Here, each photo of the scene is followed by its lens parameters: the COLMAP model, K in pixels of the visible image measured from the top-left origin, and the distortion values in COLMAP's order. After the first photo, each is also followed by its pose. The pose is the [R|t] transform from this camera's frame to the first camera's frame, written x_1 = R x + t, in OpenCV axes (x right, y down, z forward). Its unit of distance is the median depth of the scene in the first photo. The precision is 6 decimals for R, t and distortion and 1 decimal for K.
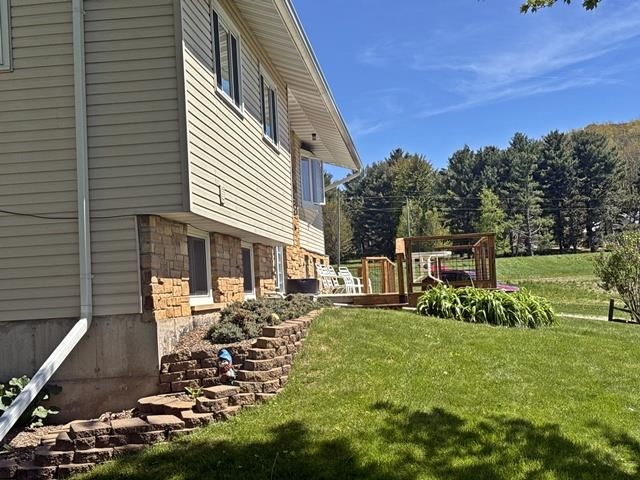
lens RADIAL K [[896.6, 0, 320.0], [0, 896.6, 240.0], [0, 0, 1]] dist [0.185194, -0.120593]
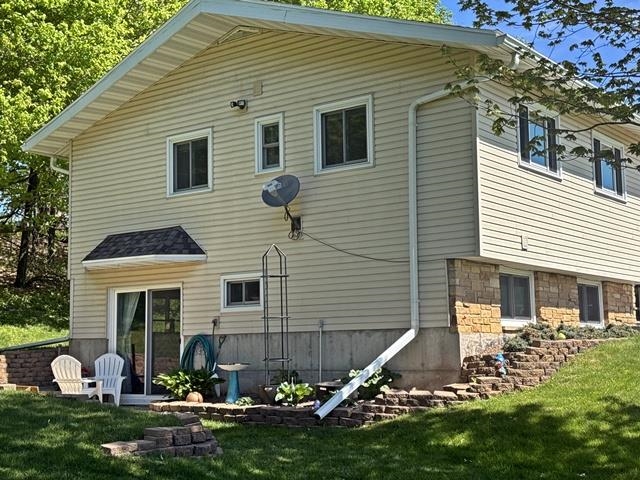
lens RADIAL K [[896.6, 0, 320.0], [0, 896.6, 240.0], [0, 0, 1]] dist [0.185194, -0.120593]
pose [[0.872159, -0.022300, -0.488714, 0.330772], [0.000024, 0.998962, -0.045540, 0.007875], [0.489223, 0.039707, 0.871254, -0.365041]]
